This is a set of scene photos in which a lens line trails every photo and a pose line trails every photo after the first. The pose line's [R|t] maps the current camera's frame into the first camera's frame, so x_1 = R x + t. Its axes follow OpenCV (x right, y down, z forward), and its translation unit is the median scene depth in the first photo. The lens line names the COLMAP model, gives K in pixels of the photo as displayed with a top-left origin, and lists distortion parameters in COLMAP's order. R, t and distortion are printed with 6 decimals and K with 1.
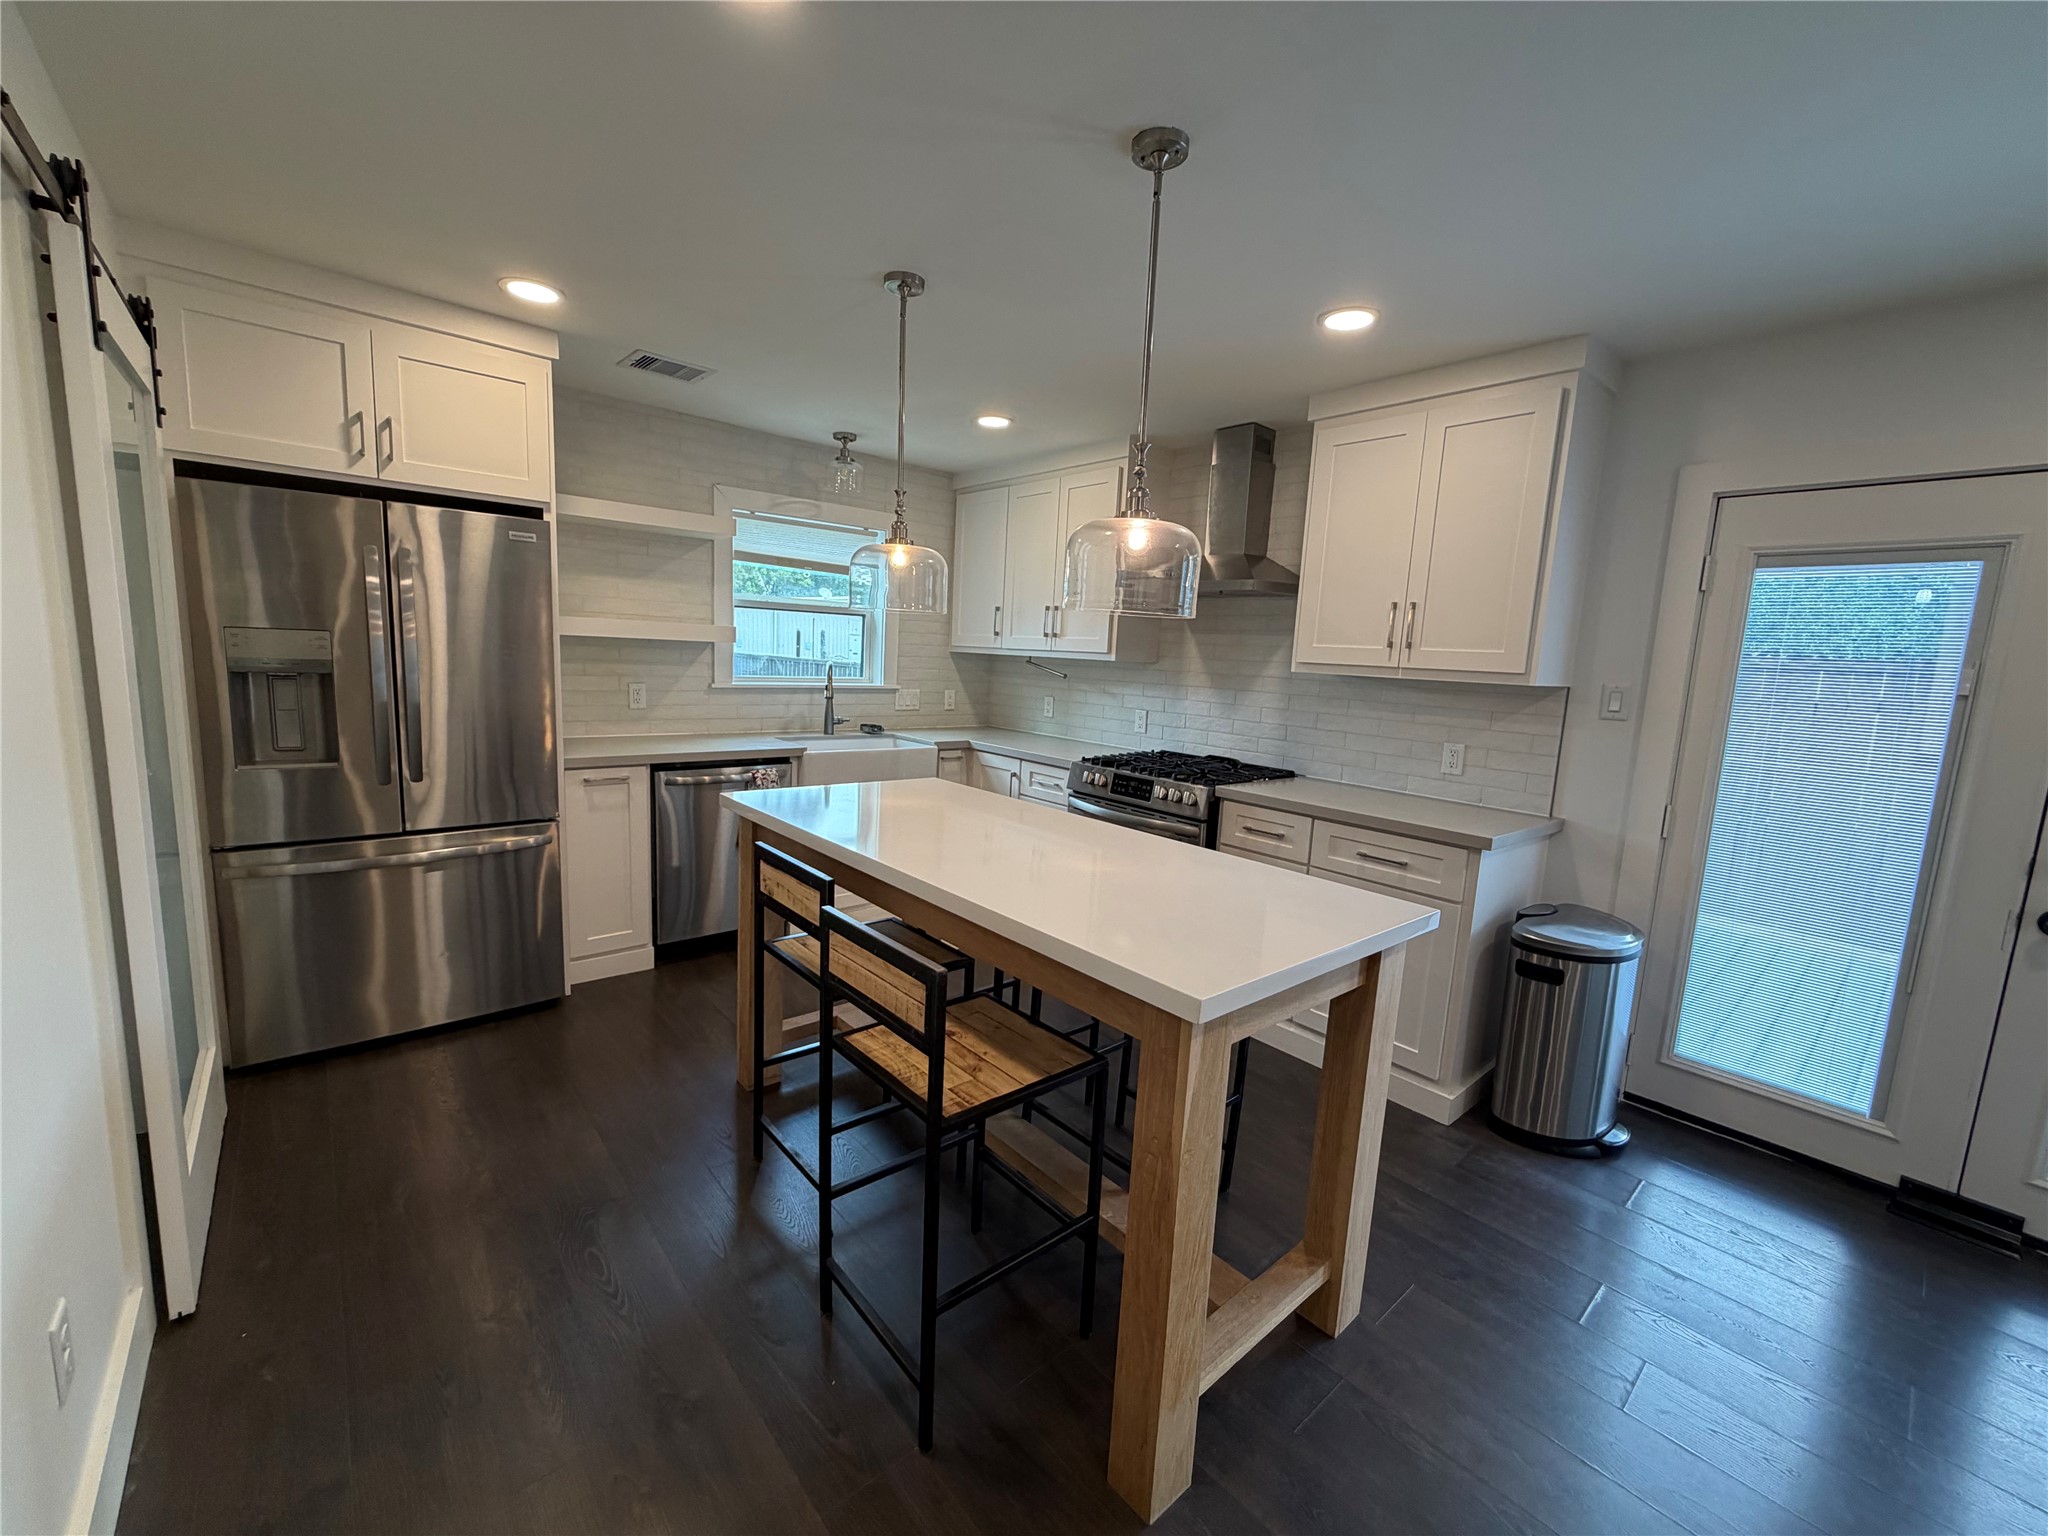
lens RADIAL K [[811.1, 0, 1024.0], [0, 811.1, 768.0], [0, 0, 1]] dist [0.000795, 0.000412]
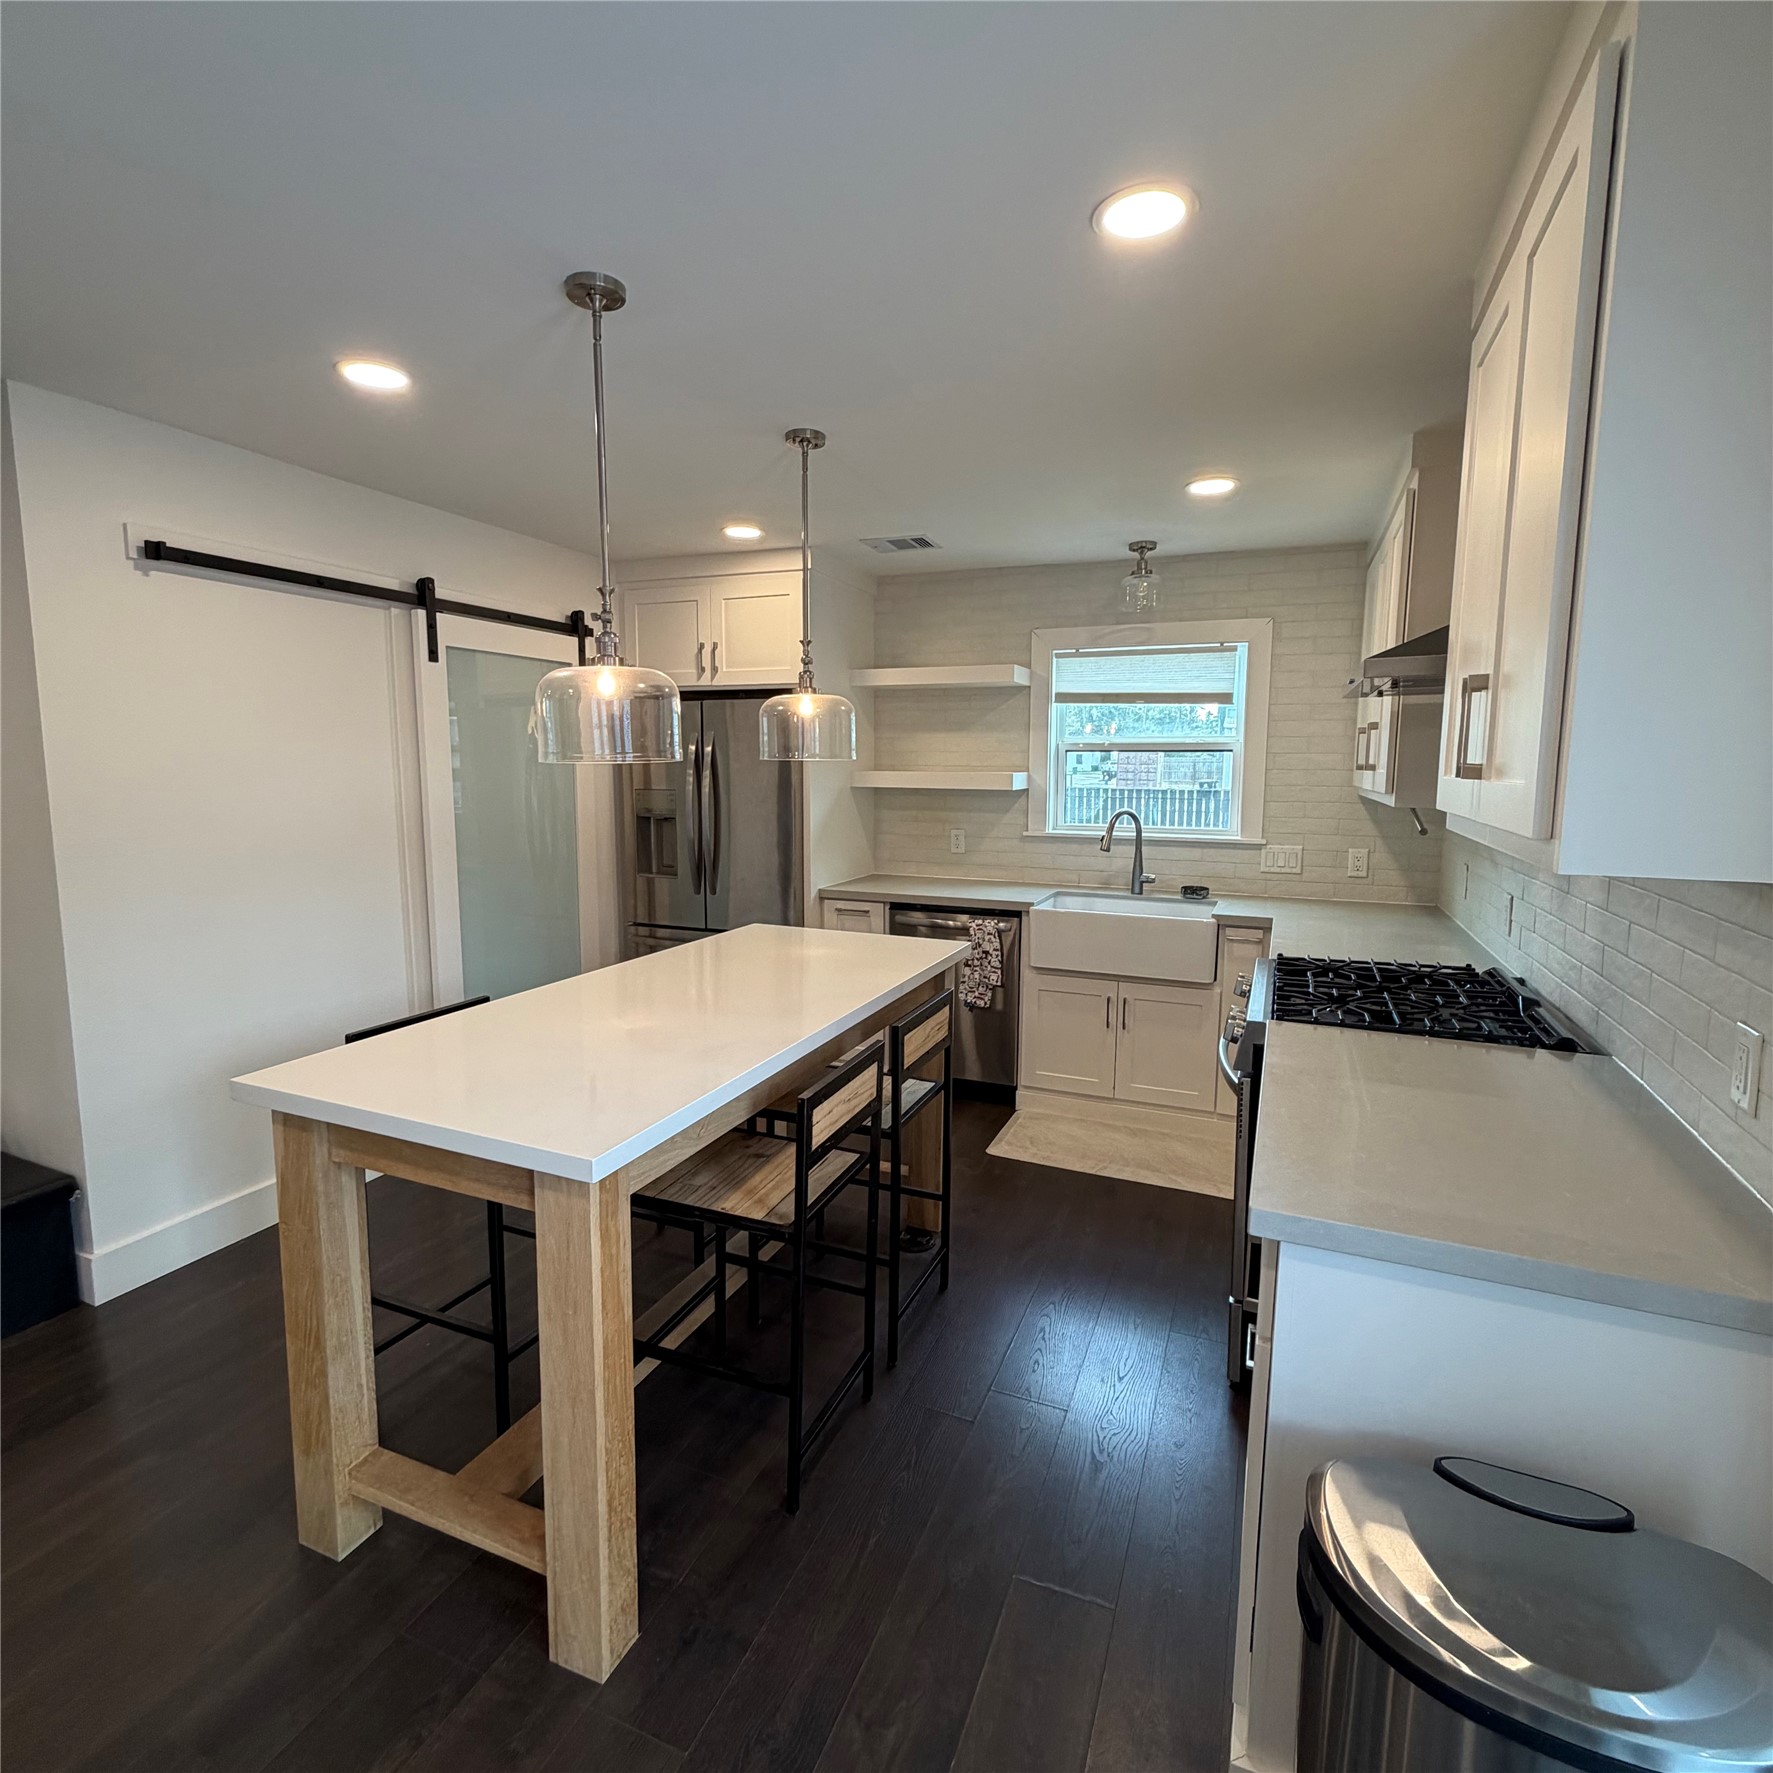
lens RADIAL K [[949.3, 0, 905.8], [0, 949.3, 886.9], [0, 0, 1]] dist [0.004391, 0.000034]
pose [[0.458948, 0.071449, -0.885586, 0.578344], [-0.113632, 0.993296, 0.021250, -0.045952], [0.881167, 0.090878, 0.463990, 0.352159]]
